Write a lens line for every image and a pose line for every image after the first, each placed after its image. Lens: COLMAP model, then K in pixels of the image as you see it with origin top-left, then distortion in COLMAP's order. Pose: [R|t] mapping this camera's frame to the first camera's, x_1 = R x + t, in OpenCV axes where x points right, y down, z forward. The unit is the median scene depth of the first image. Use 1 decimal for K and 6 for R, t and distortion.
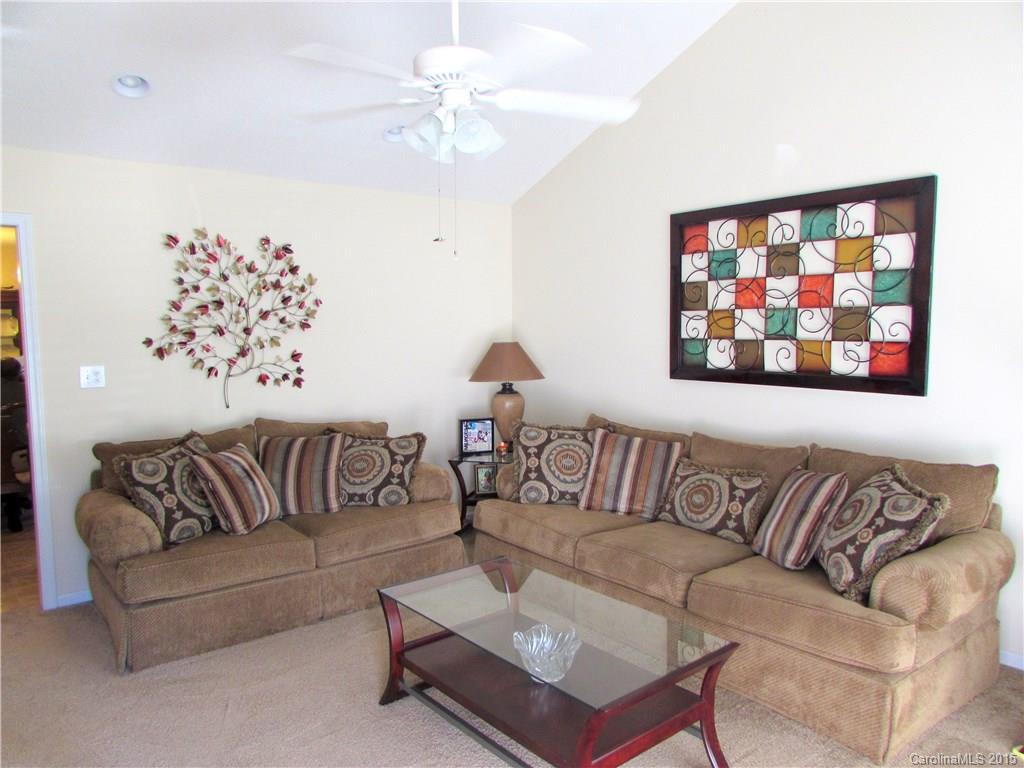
lens RADIAL K [[721.2, 0, 516.7], [0, 721.2, 363.8], [0, 0, 1]] dist [-0.023072, 0.000308]
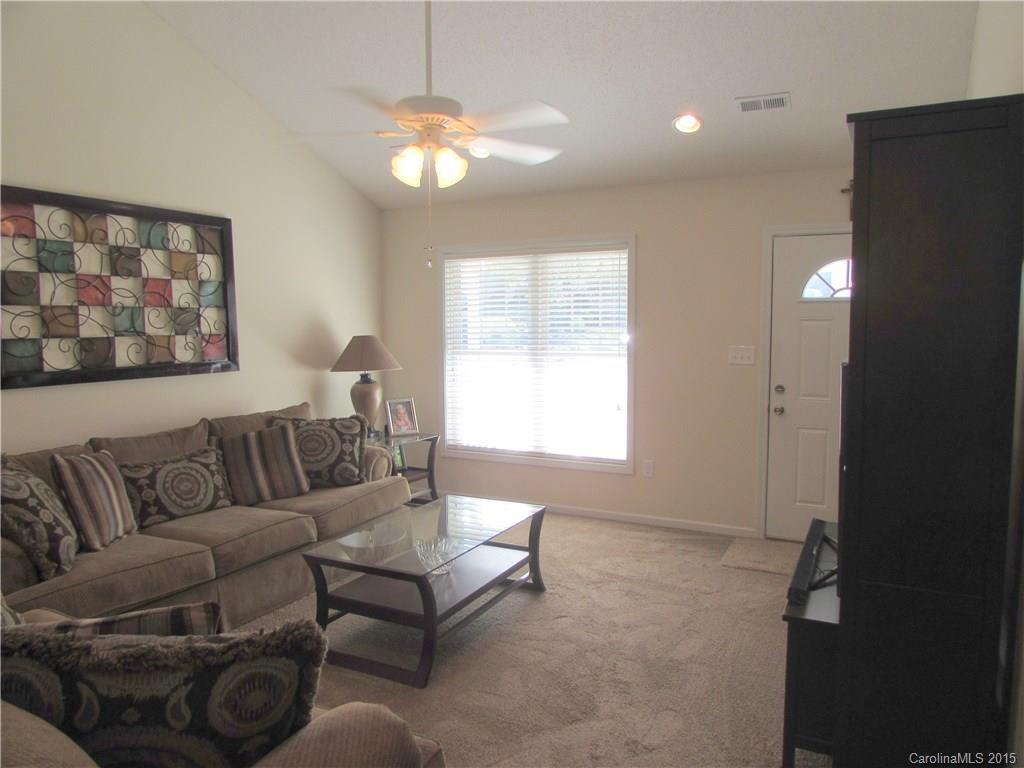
lens RADIAL K [[721.2, 0, 512.0], [0, 721.2, 385.5], [0, 0, 1]] dist [-0.023072, 0.000308]
pose [[-0.408062, -0.079623, 0.909475, -0.831718], [0.050679, 0.992678, 0.109646, -0.048358], [-0.911546, 0.090834, -0.401039, 0.906579]]
